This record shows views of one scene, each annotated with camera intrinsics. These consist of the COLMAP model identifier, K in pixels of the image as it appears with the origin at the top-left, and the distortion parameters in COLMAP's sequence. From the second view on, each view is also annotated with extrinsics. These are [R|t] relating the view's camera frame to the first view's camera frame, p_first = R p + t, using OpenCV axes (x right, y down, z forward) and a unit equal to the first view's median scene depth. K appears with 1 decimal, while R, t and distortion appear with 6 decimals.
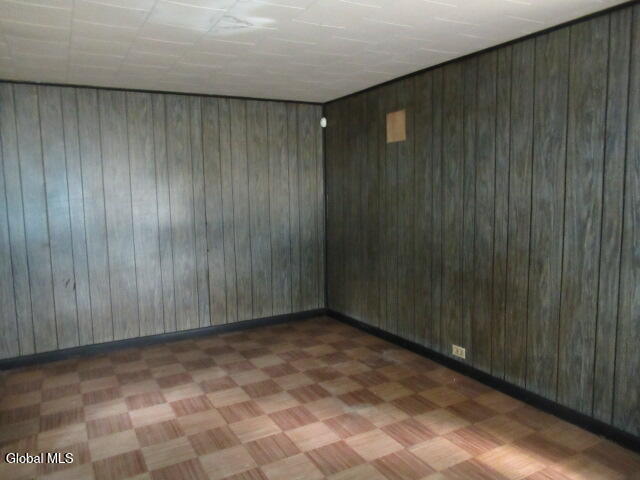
lens RADIAL K [[473.3, 0, 320.3], [0, 473.3, 241.4], [0, 0, 1]] dist [-0.016893, 0.007496]
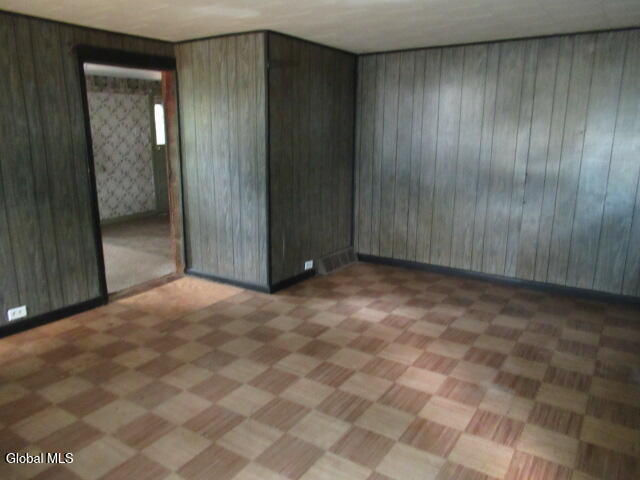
lens RADIAL K [[473.3, 0, 321.4], [0, 473.3, 237.0], [0, 0, 1]] dist [-0.016893, 0.007496]
pose [[0.463030, 0.212703, -0.860442, 0.484064], [-0.110559, 0.977057, 0.182036, -0.048073], [0.879420, 0.010841, 0.475923, 0.191226]]
